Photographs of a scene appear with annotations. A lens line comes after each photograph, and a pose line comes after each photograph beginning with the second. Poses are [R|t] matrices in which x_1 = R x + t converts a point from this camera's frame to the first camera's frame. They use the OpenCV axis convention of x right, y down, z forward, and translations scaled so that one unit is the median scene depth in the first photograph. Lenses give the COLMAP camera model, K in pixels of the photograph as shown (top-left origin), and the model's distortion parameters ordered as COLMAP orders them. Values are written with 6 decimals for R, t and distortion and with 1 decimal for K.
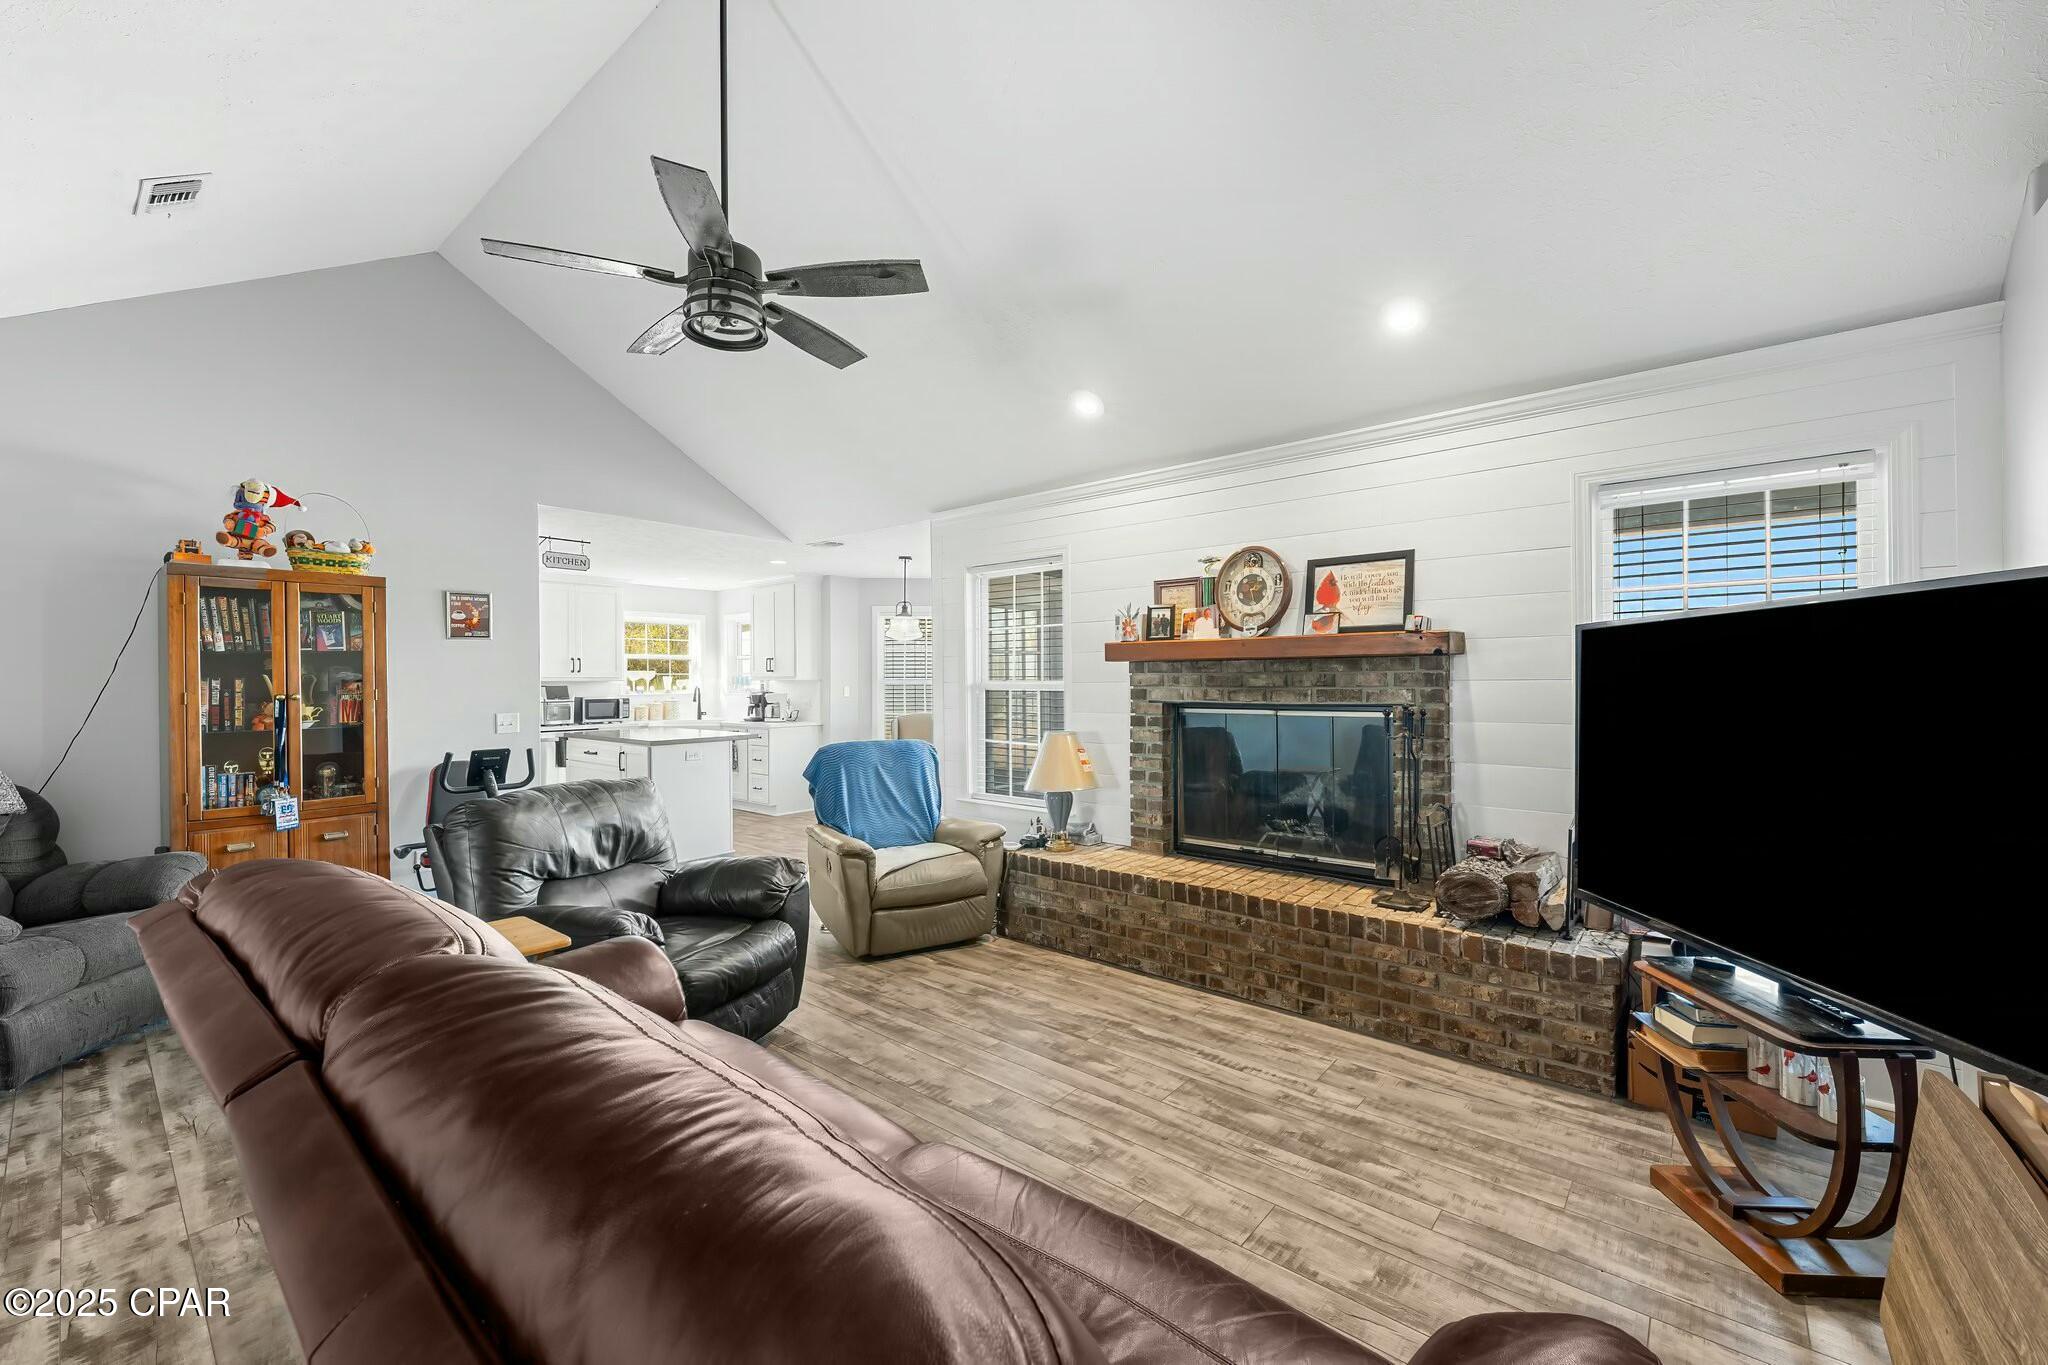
lens RADIAL K [[797.9, 0, 1014.1], [0, 797.9, 690.9], [0, 0, 1]] dist [-0.003364, -0.000242]
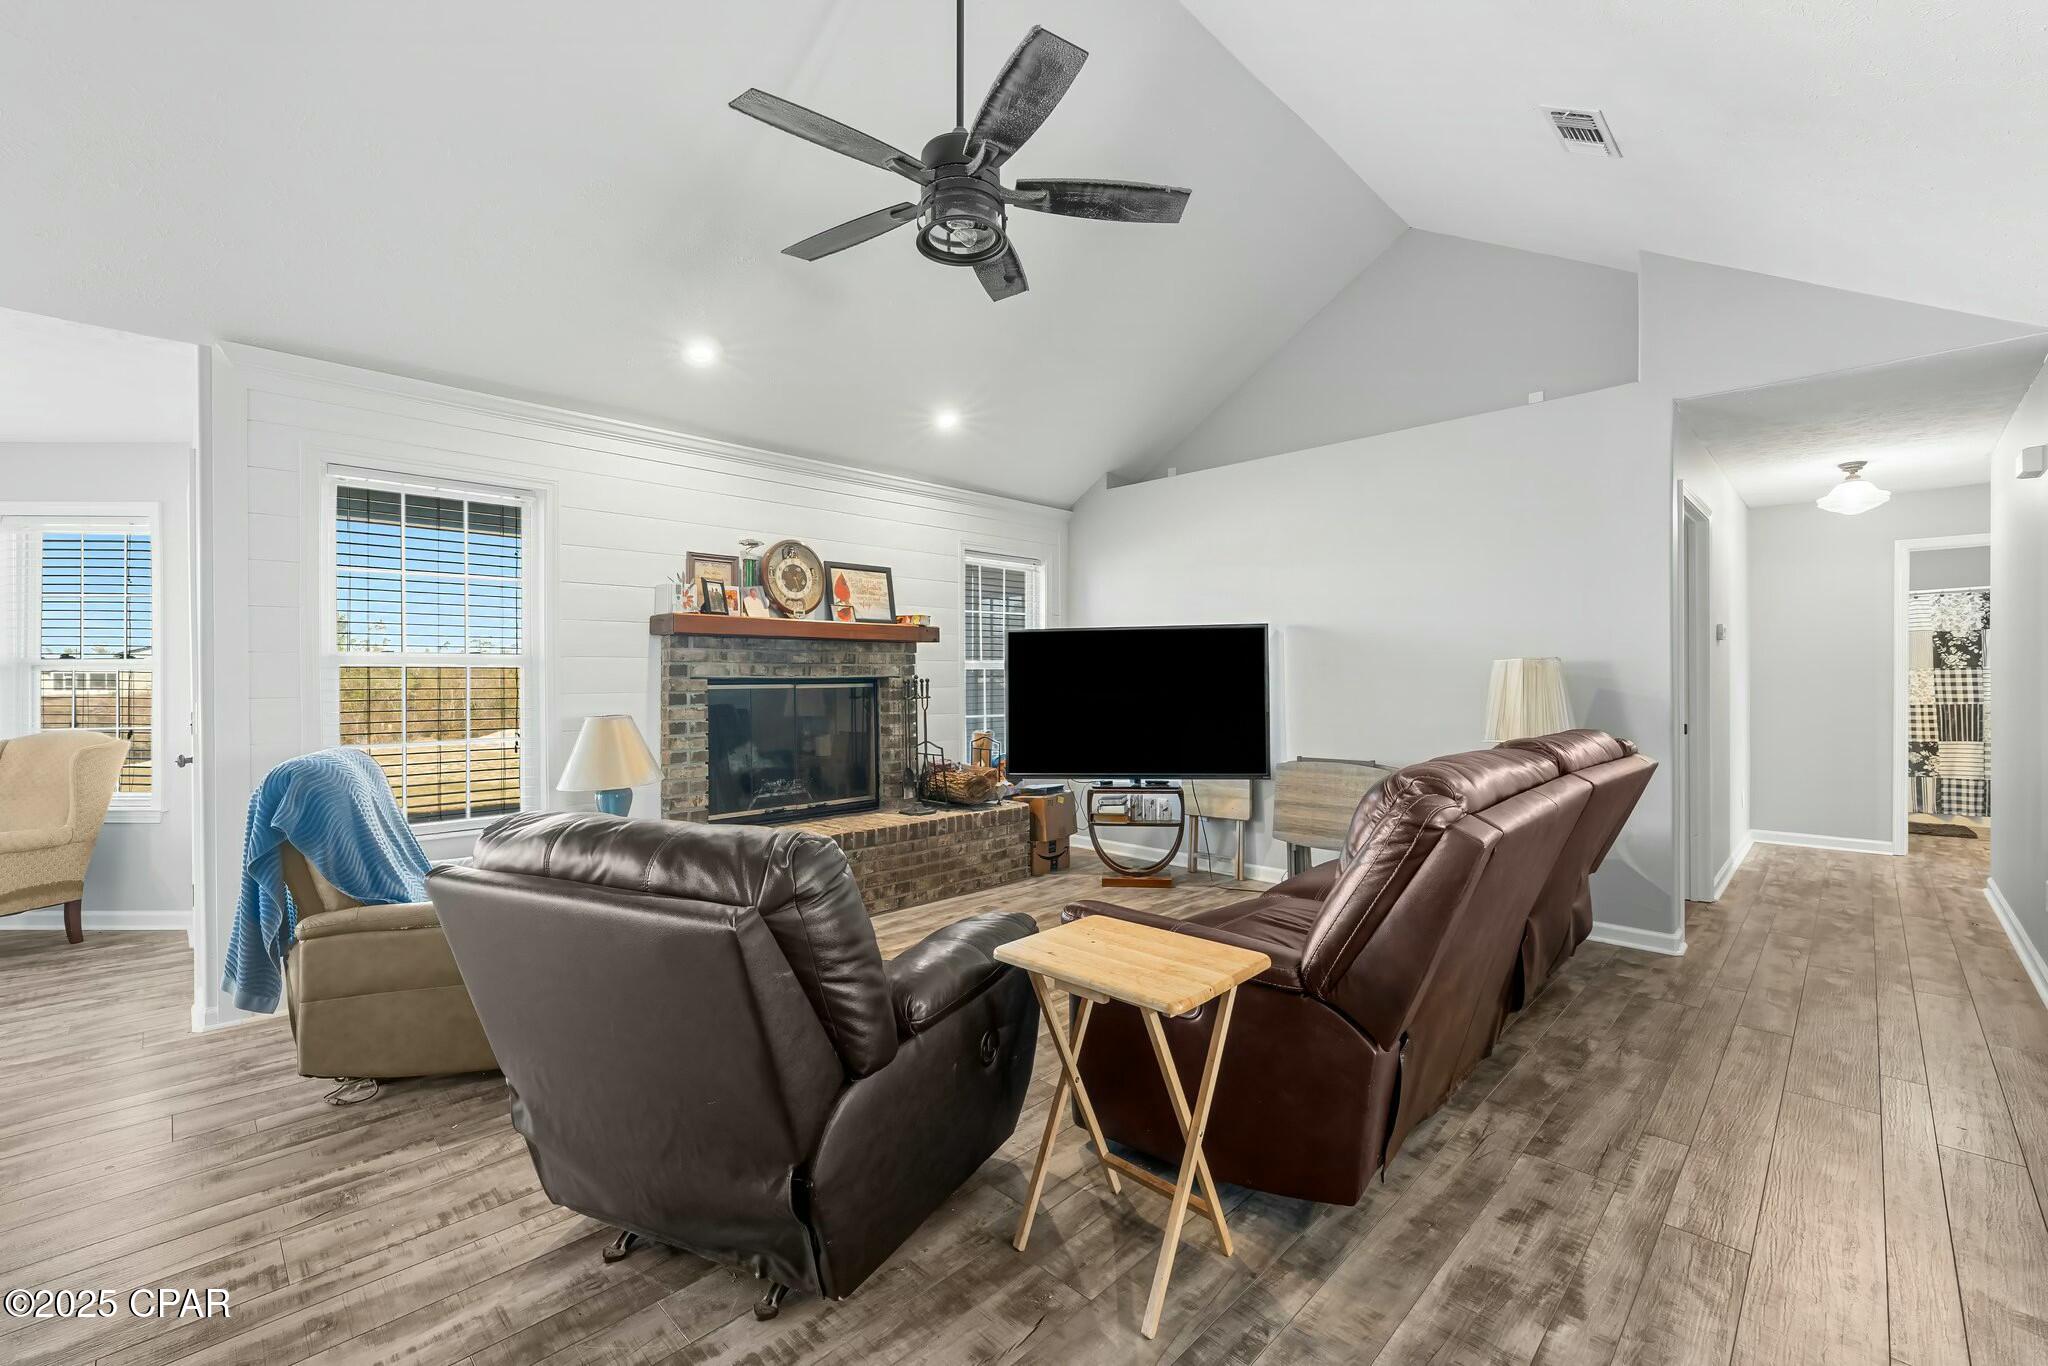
lens RADIAL K [[862.2, 0, 1024.0], [0, 862.2, 683.0], [0, 0, 1]] dist [0.001250, 0.000043]
pose [[0.071301, -0.008487, 0.997419, -0.943424], [0.011029, 0.999909, 0.007720, 0.017724], [-0.997394, 0.010450, 0.071388, 0.607178]]
